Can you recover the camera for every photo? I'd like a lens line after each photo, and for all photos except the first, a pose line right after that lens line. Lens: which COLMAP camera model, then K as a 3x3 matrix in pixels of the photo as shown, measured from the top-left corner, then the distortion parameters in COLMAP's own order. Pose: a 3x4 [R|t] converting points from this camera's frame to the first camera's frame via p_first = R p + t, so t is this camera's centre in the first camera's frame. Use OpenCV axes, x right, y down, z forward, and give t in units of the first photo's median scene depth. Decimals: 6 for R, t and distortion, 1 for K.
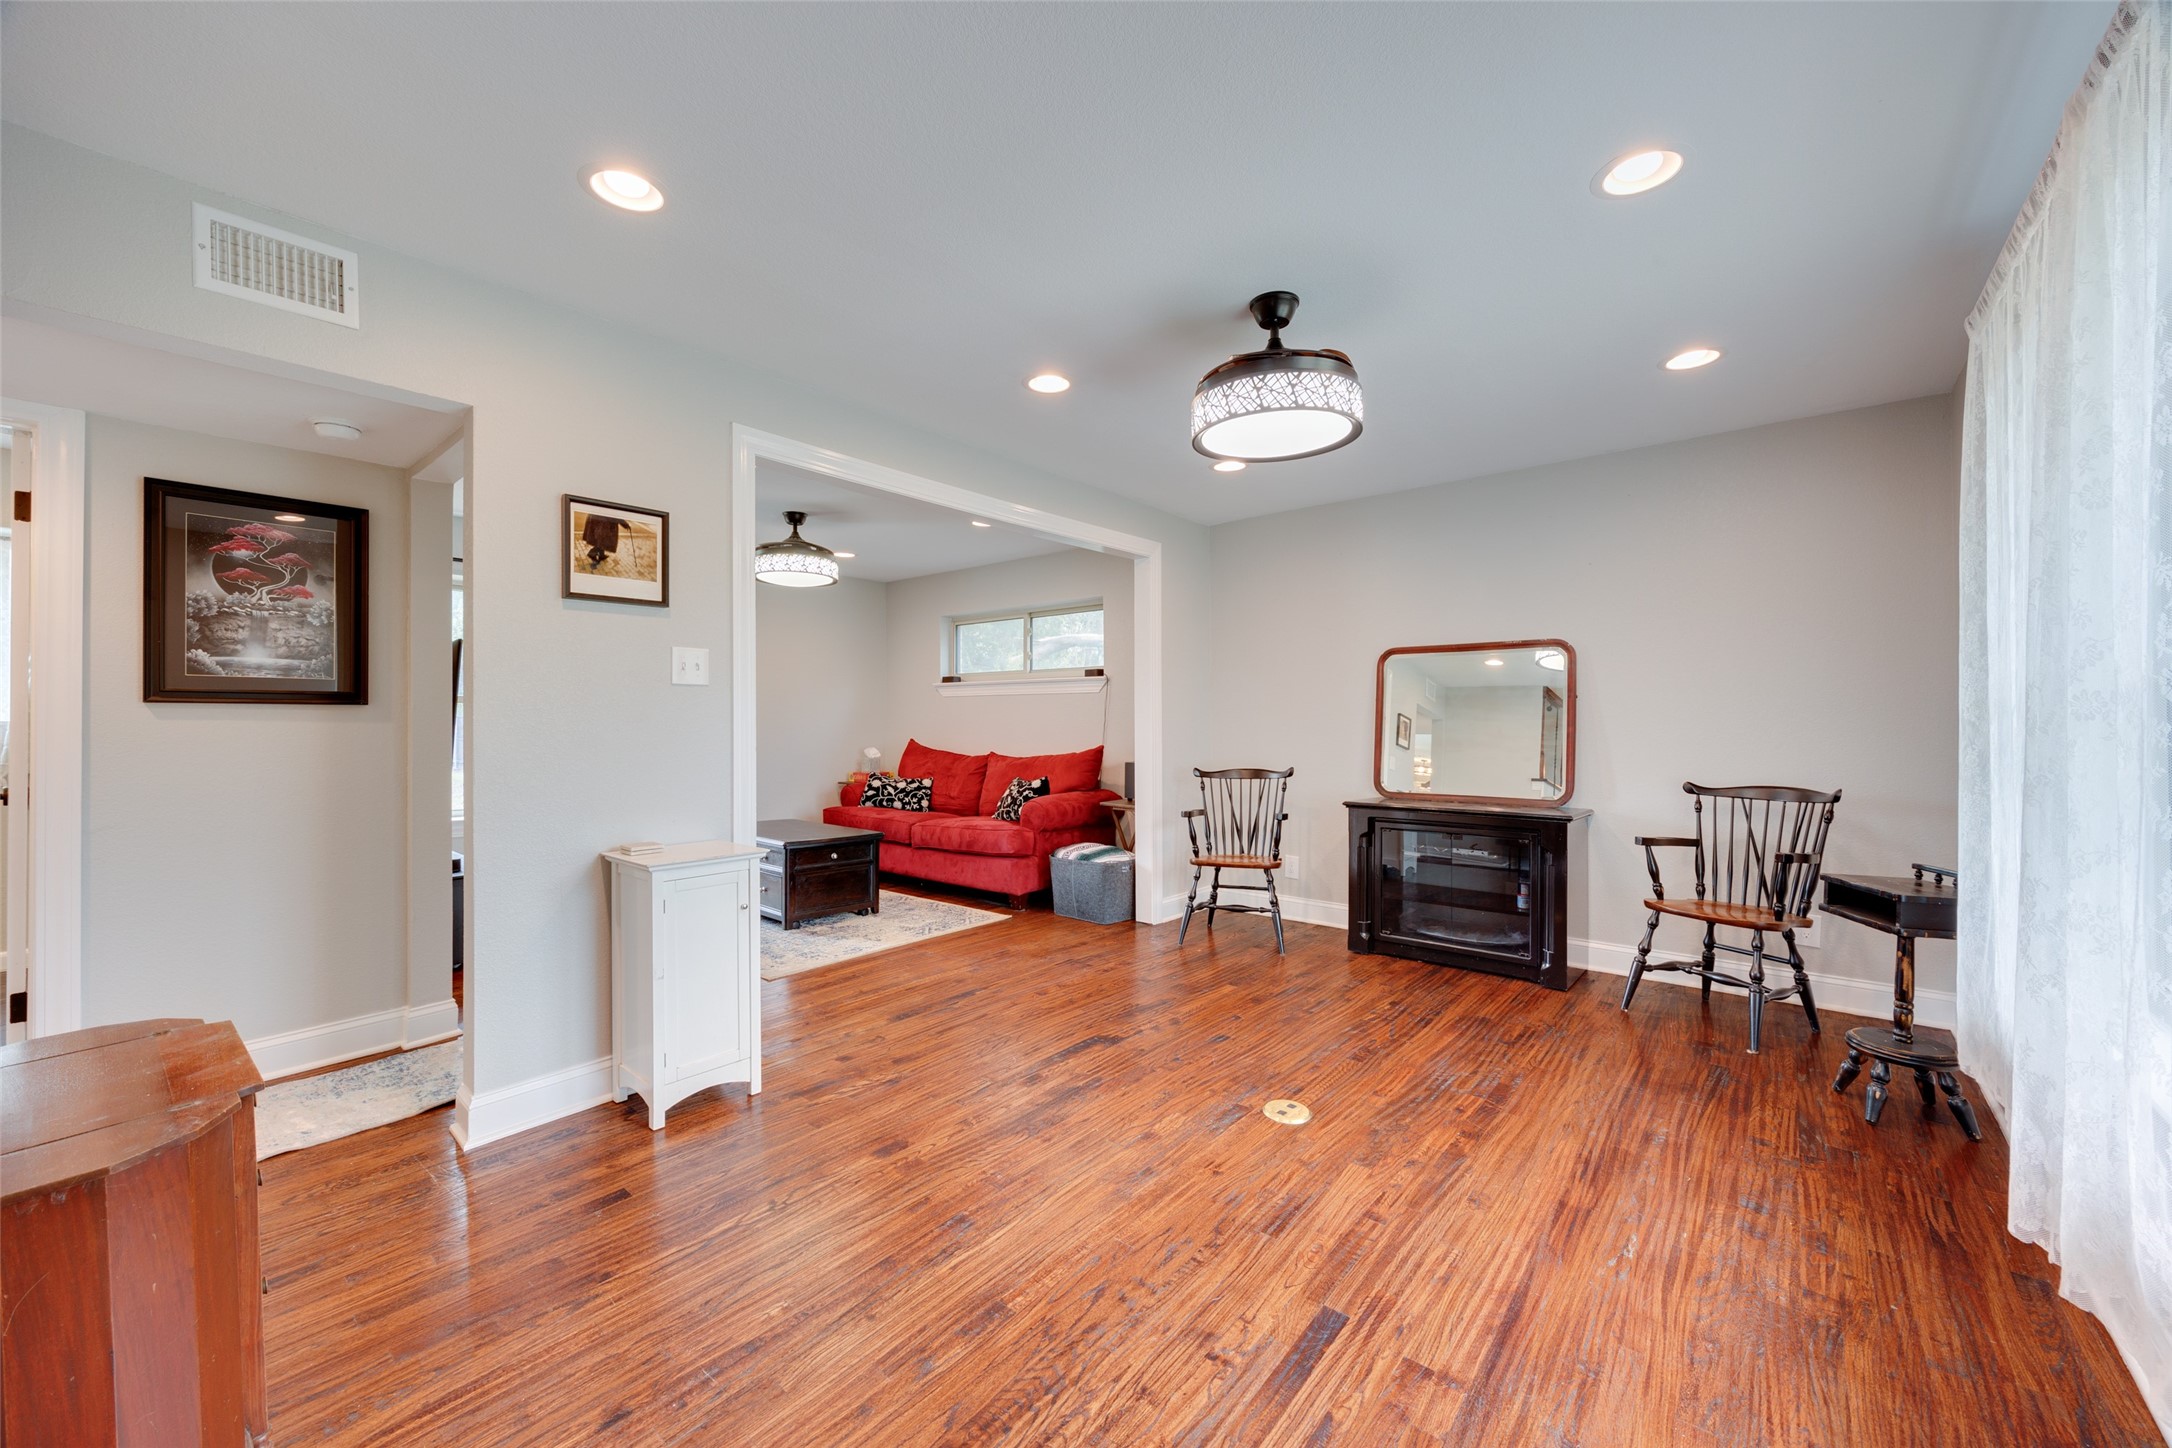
lens RADIAL K [[854.1, 0, 1078.5], [0, 854.1, 716.0], [0, 0, 1]] dist [-0.000224, 0.000101]
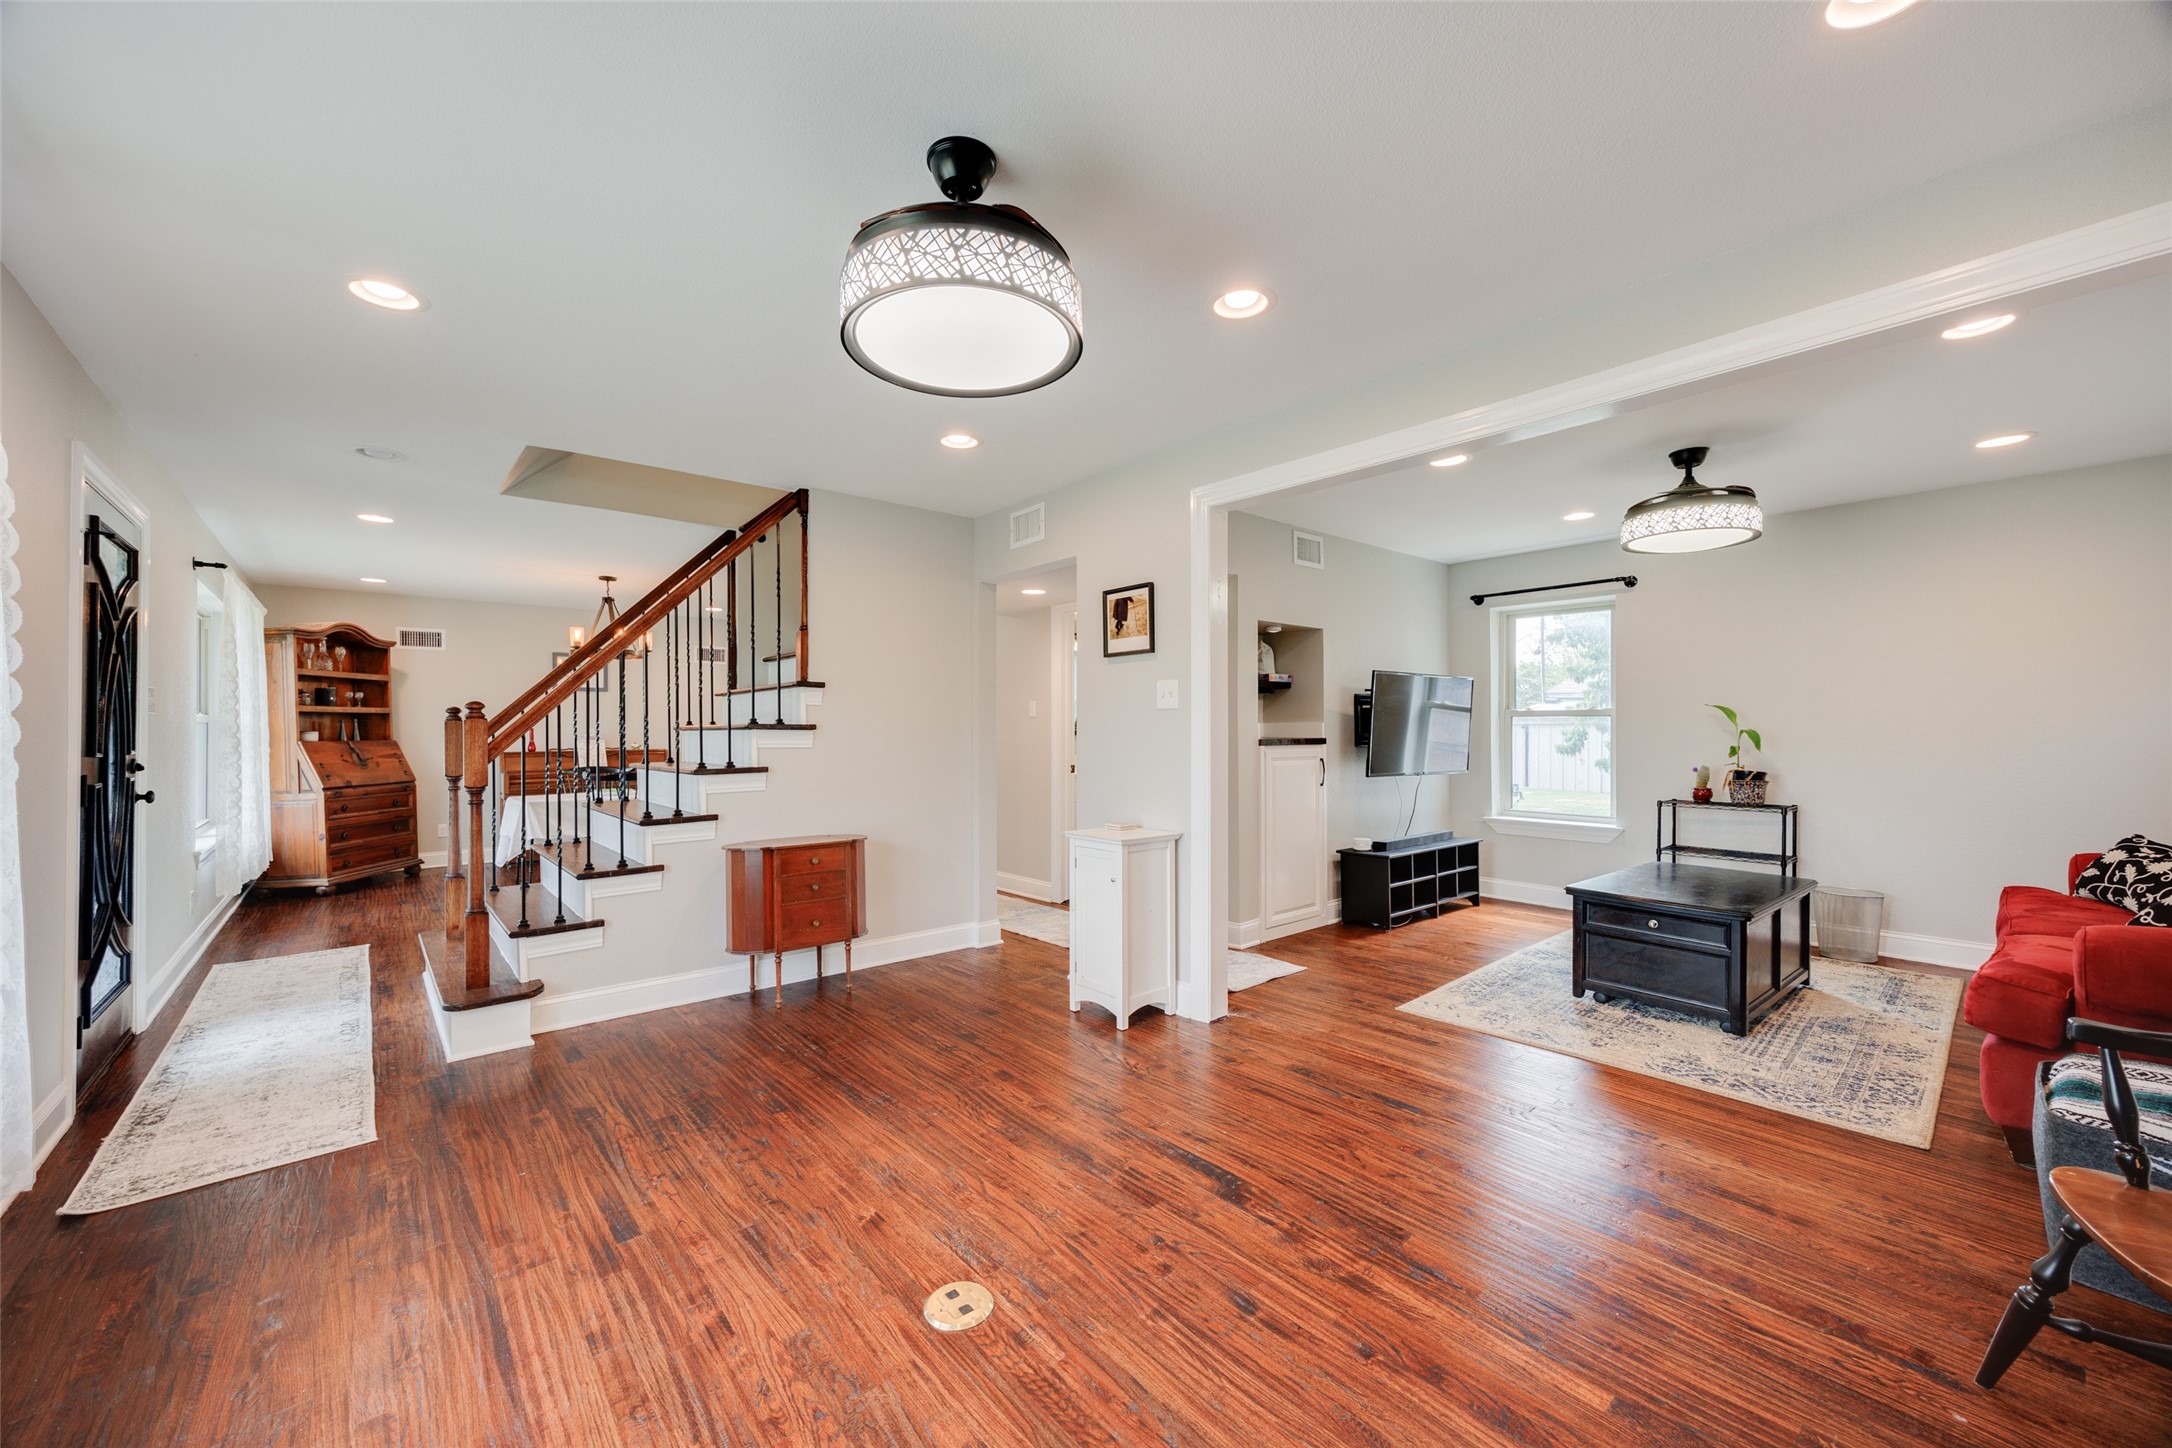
lens RADIAL K [[822.1, 0, 1083.8], [0, 822.1, 726.5], [0, 0, 1]] dist [0.000753, 0.000293]
pose [[-0.163546, -0.003534, -0.986529, 0.652384], [0.010089, 0.999935, -0.005255, -0.003741], [0.986484, -0.010813, -0.163500, 0.889307]]
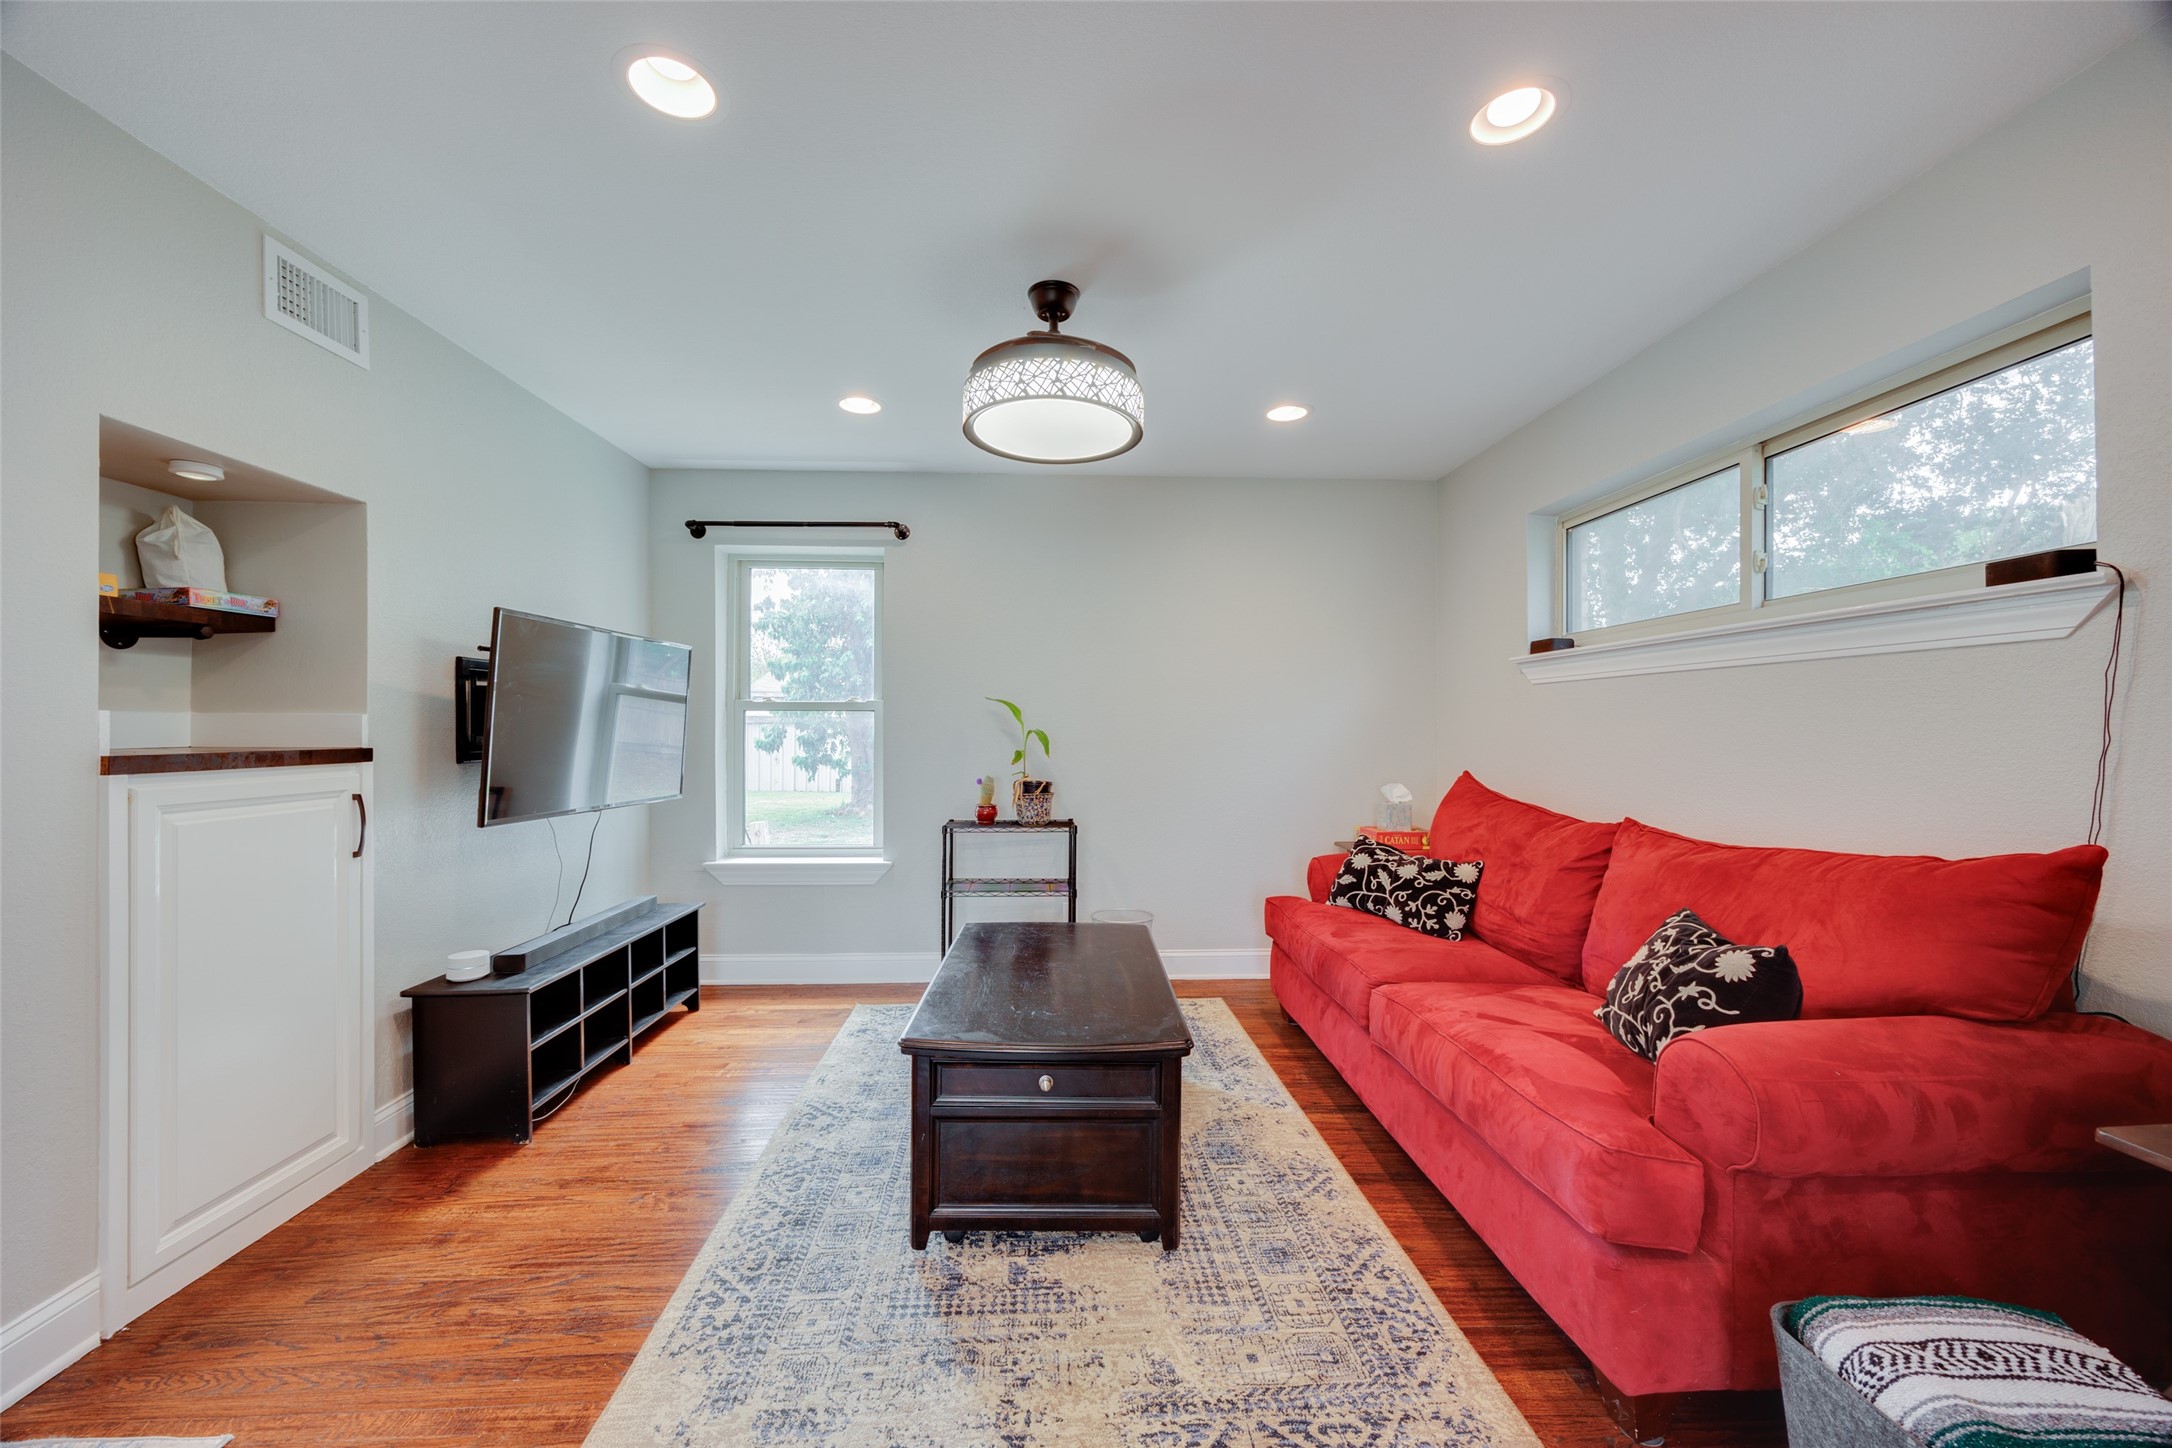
lens RADIAL K [[822.1, 0, 1083.8], [0, 822.1, 726.5], [0, 0, 1]] dist [0.000753, 0.000293]
pose [[0.683621, -0.000247, -0.729837, 0.003183], [0.004924, 0.999979, 0.004273, -0.003588], [0.729820, -0.006514, 0.683608, 1.041149]]
